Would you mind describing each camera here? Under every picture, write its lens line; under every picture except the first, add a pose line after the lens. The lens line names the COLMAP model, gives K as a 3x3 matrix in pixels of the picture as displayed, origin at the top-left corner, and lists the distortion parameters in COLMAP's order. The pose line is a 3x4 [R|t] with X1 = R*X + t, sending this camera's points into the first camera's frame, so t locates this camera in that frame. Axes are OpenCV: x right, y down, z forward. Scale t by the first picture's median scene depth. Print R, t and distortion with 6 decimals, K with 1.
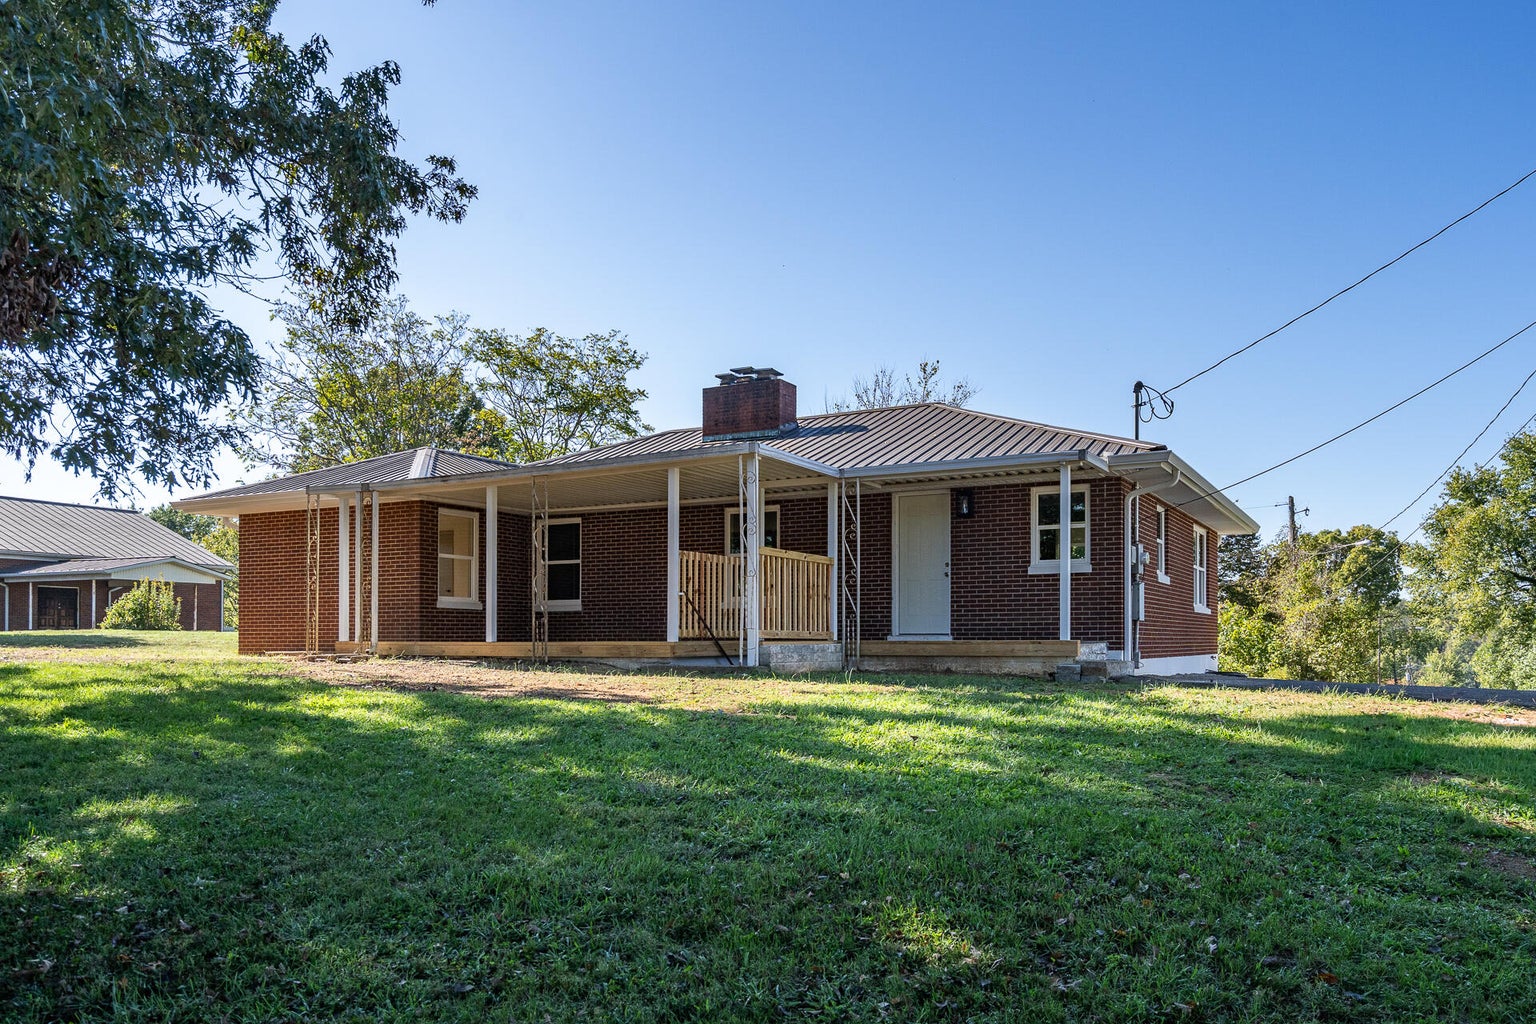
lens RADIAL K [[1110.6, 0, 815.8], [0, 1110.6, 629.4], [0, 0, 1]] dist [0.007581, 0.000761]
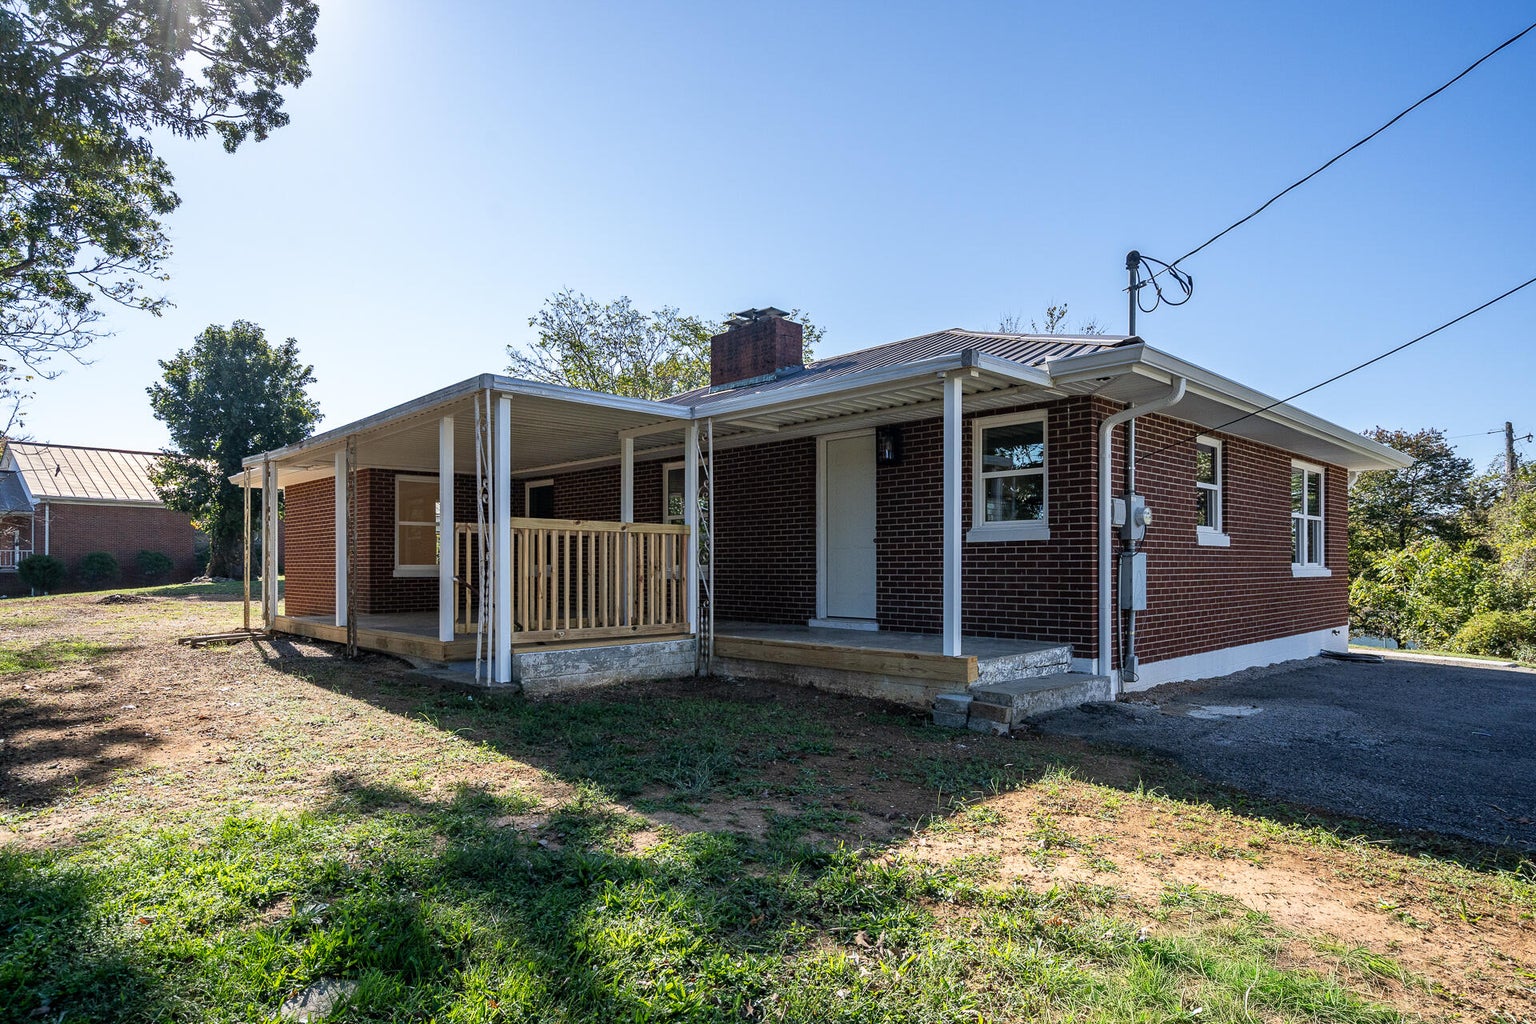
lens RADIAL K [[859.1, 0, 783.2], [0, 859.1, 559.3], [0, 0, 1]] dist [0.008605, 0.000847]
pose [[0.951668, -0.003991, -0.307102, 0.139590], [0.005634, 0.999974, 0.004462, -0.023456], [0.307076, -0.005977, 0.951666, 0.248608]]
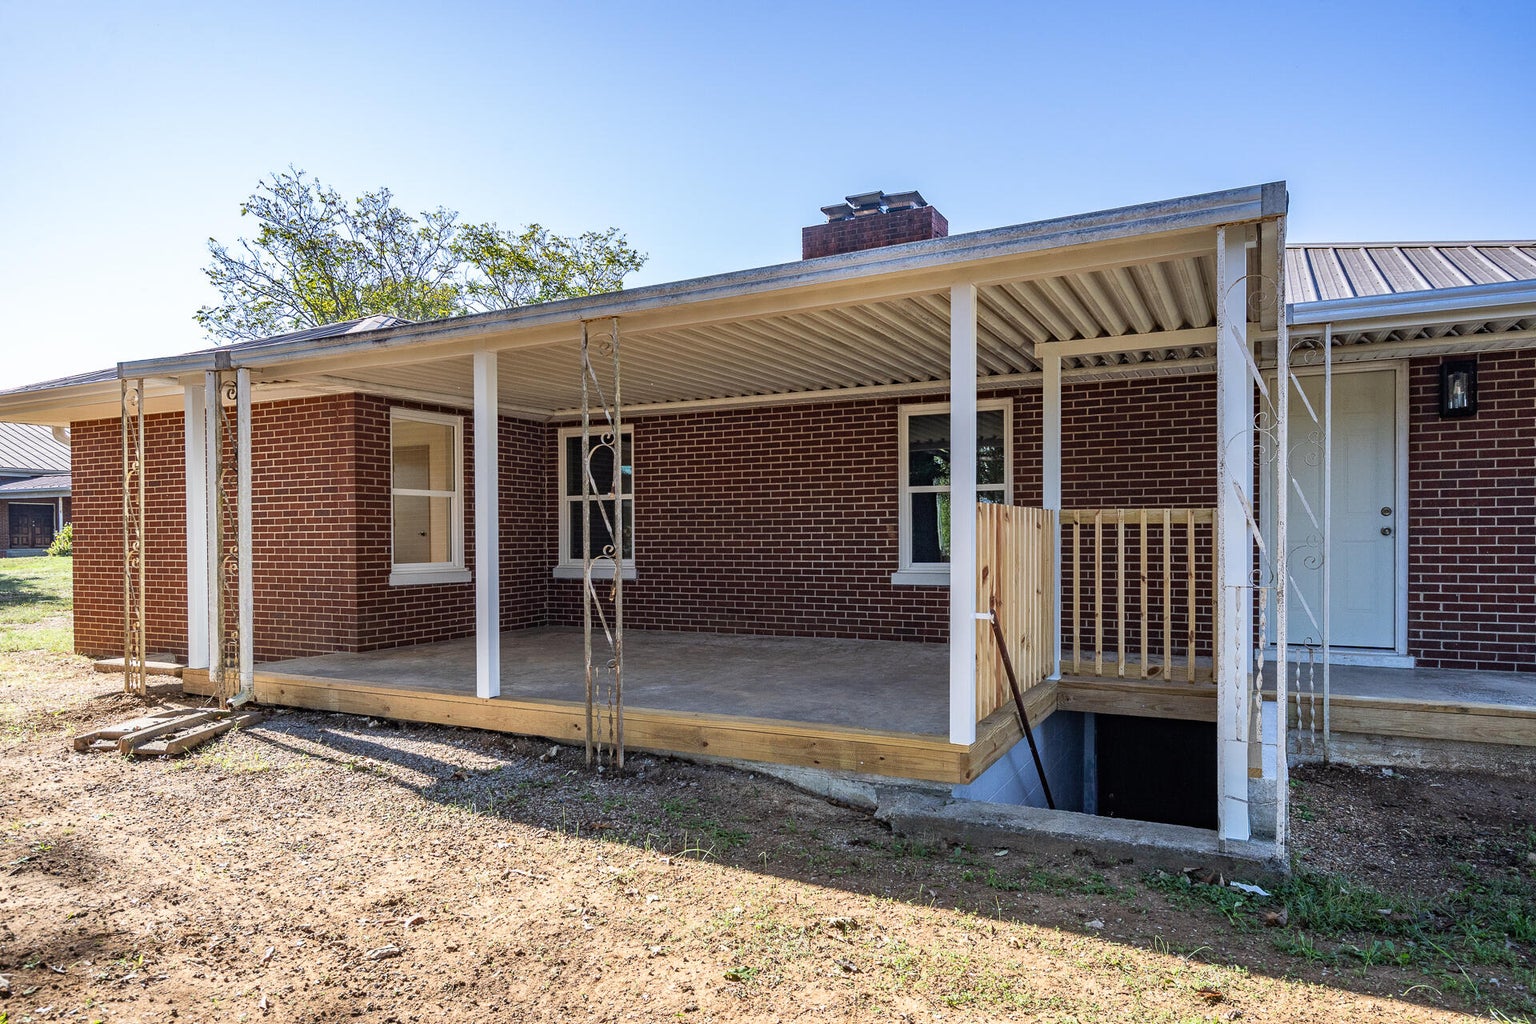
lens RADIAL K [[945.0, 0, 764.8], [0, 945.0, 547.9], [0, 0, 1]] dist [0.008337, 0.001380]
pose [[0.999983, -0.005148, 0.002829, -0.097909], [0.005075, 0.999669, 0.025233, -0.031894], [-0.002958, -0.025218, 0.999678, 0.335026]]
